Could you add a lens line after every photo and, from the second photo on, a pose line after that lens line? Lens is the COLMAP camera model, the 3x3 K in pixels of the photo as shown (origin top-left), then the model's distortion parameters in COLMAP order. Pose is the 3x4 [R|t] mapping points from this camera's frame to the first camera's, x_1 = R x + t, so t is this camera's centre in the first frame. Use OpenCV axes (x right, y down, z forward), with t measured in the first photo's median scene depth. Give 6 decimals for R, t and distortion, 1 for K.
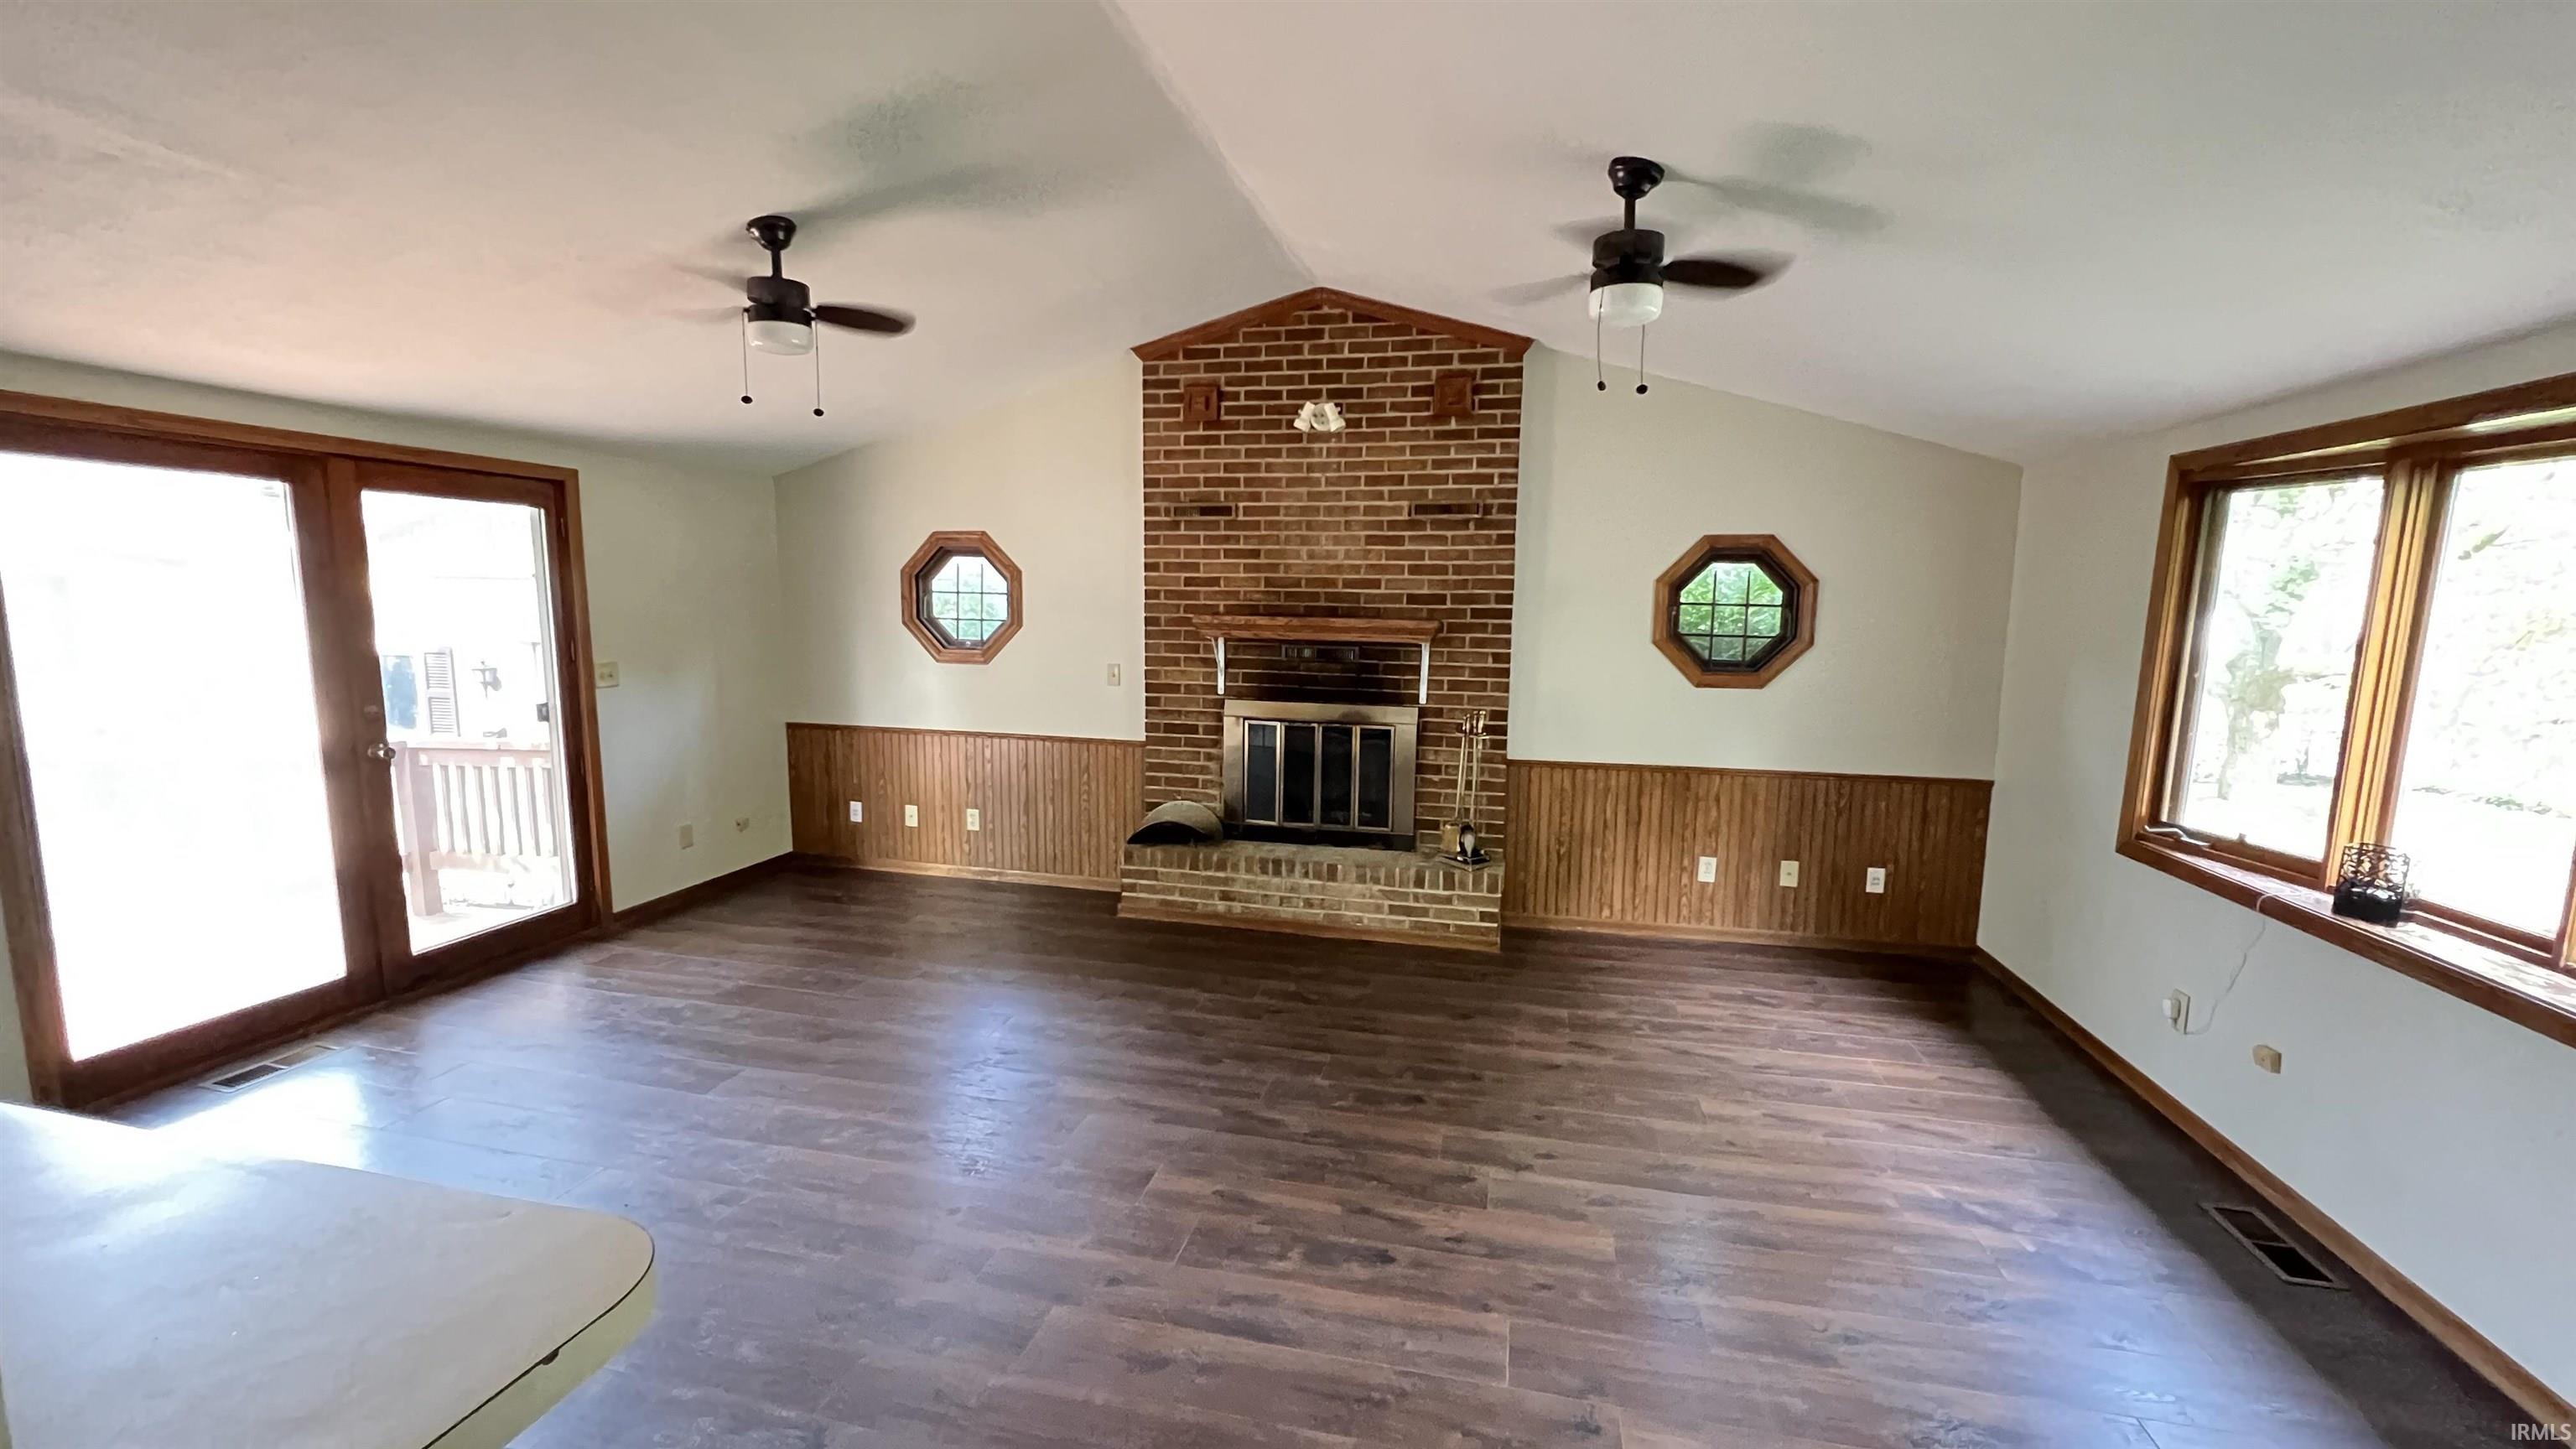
lens RADIAL K [[1024.7, 0, 1291.0], [0, 1024.7, 729.9], [0, 0, 1]] dist [-0.000648, -0.000031]
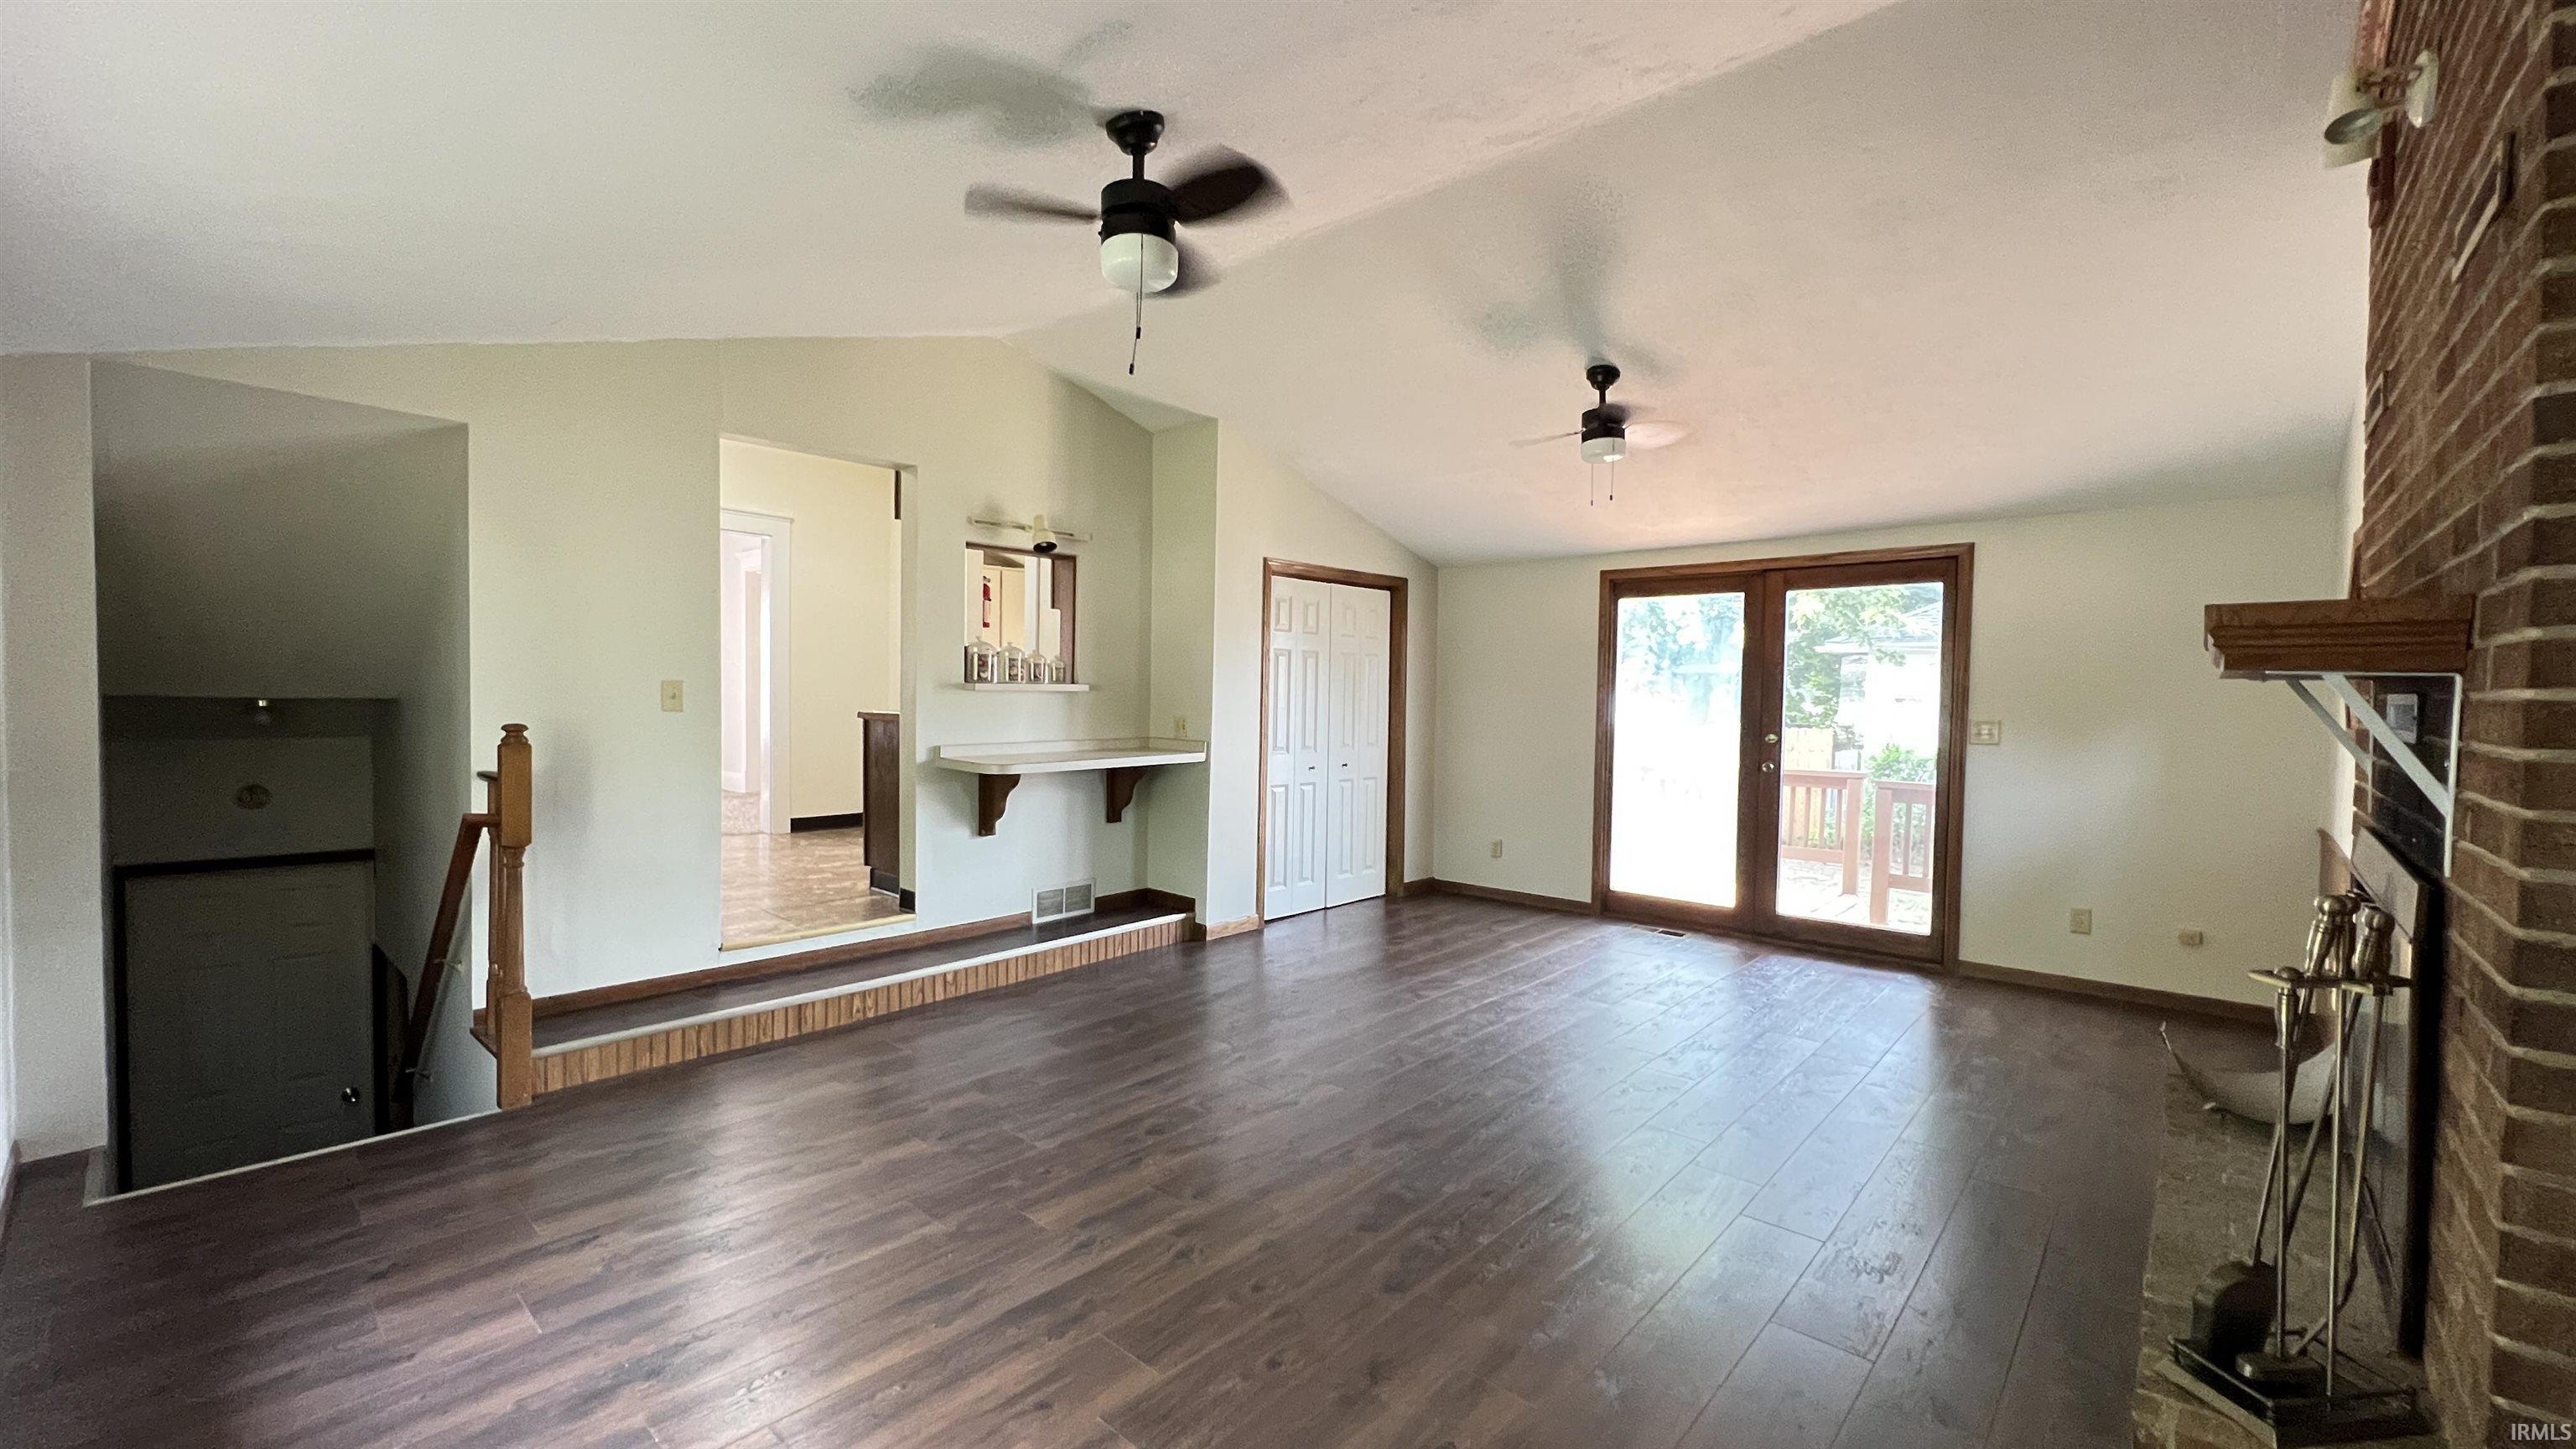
lens RADIAL K [[1024.7, 0, 1292.0], [0, 1024.7, 728.0], [0, 0, 1]] dist [-0.000648, -0.000031]
pose [[-0.482164, 0.006288, -0.876059, 0.906611], [-0.134237, 0.987636, 0.080970, -0.075366], [0.865736, 0.156640, -0.475358, 1.372860]]
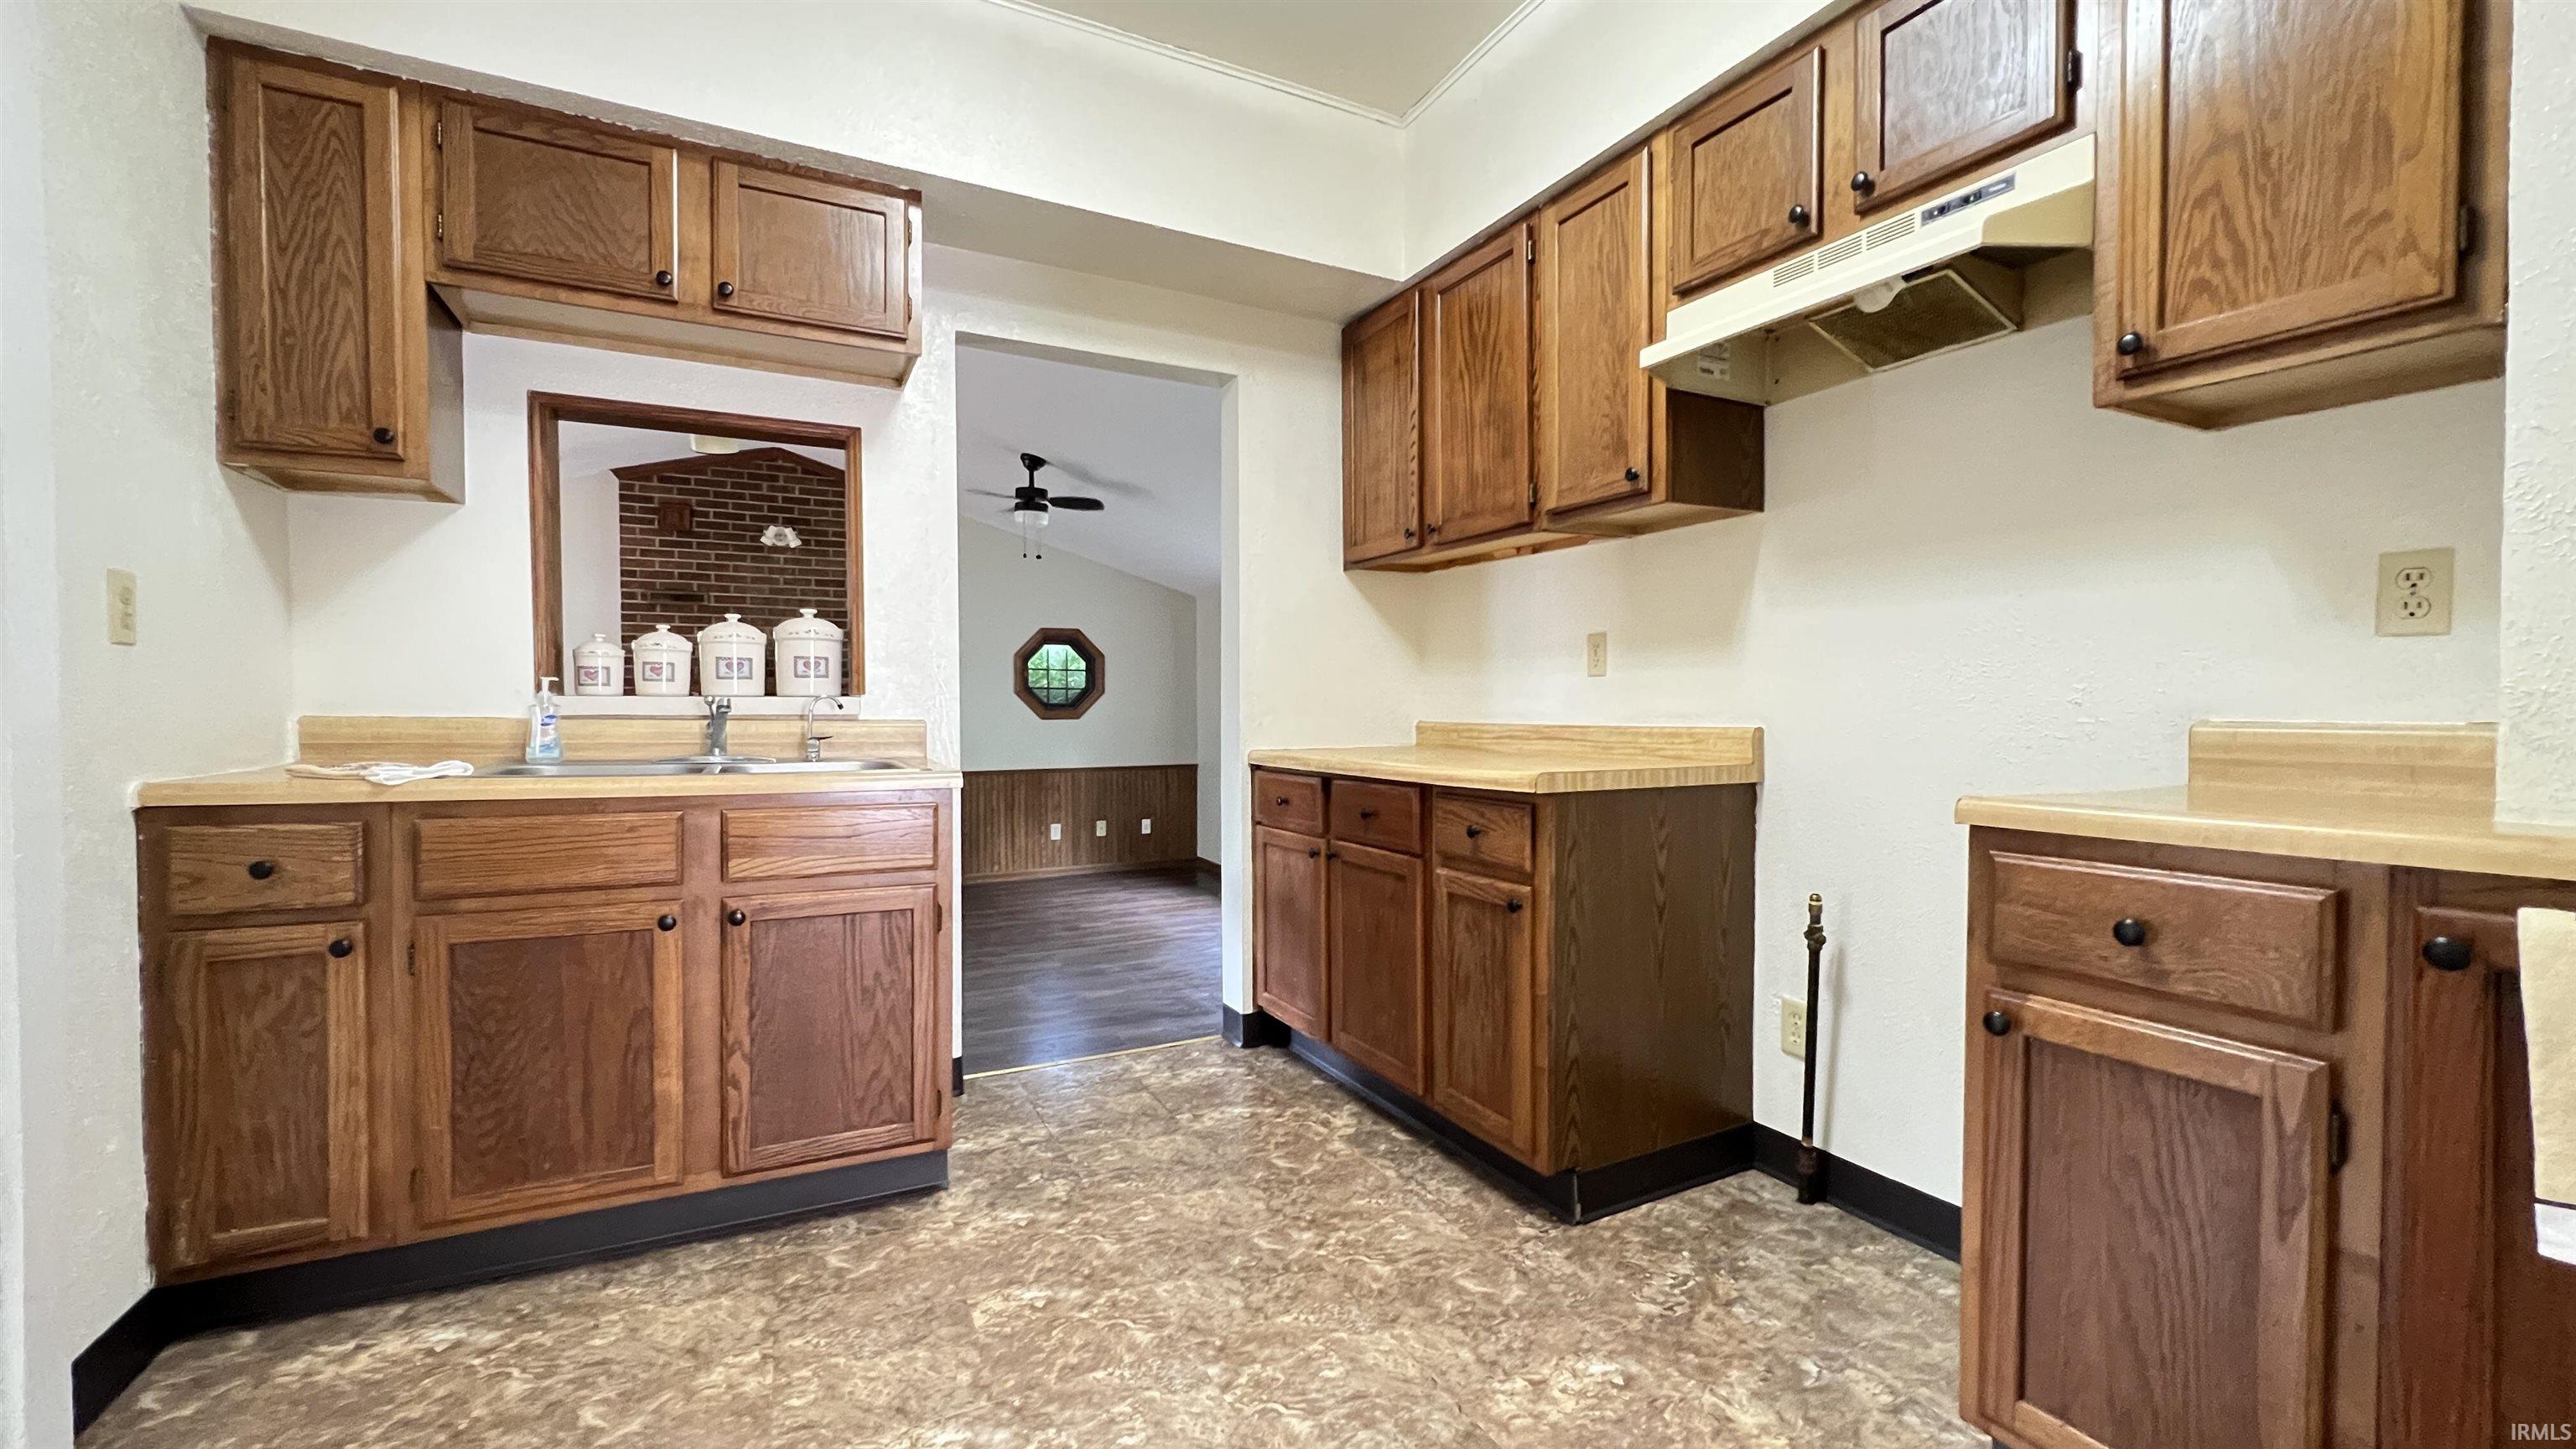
lens RADIAL K [[1024.7, 0, 1285.8], [0, 1024.7, 721.3], [0, 0, 1]] dist [-0.000648, -0.000031]
pose [[0.775841, -0.025533, 0.630411, -0.321085], [0.088888, 0.993638, -0.069150, 0.104883], [-0.624635, 0.109686, 0.773175, -0.488007]]
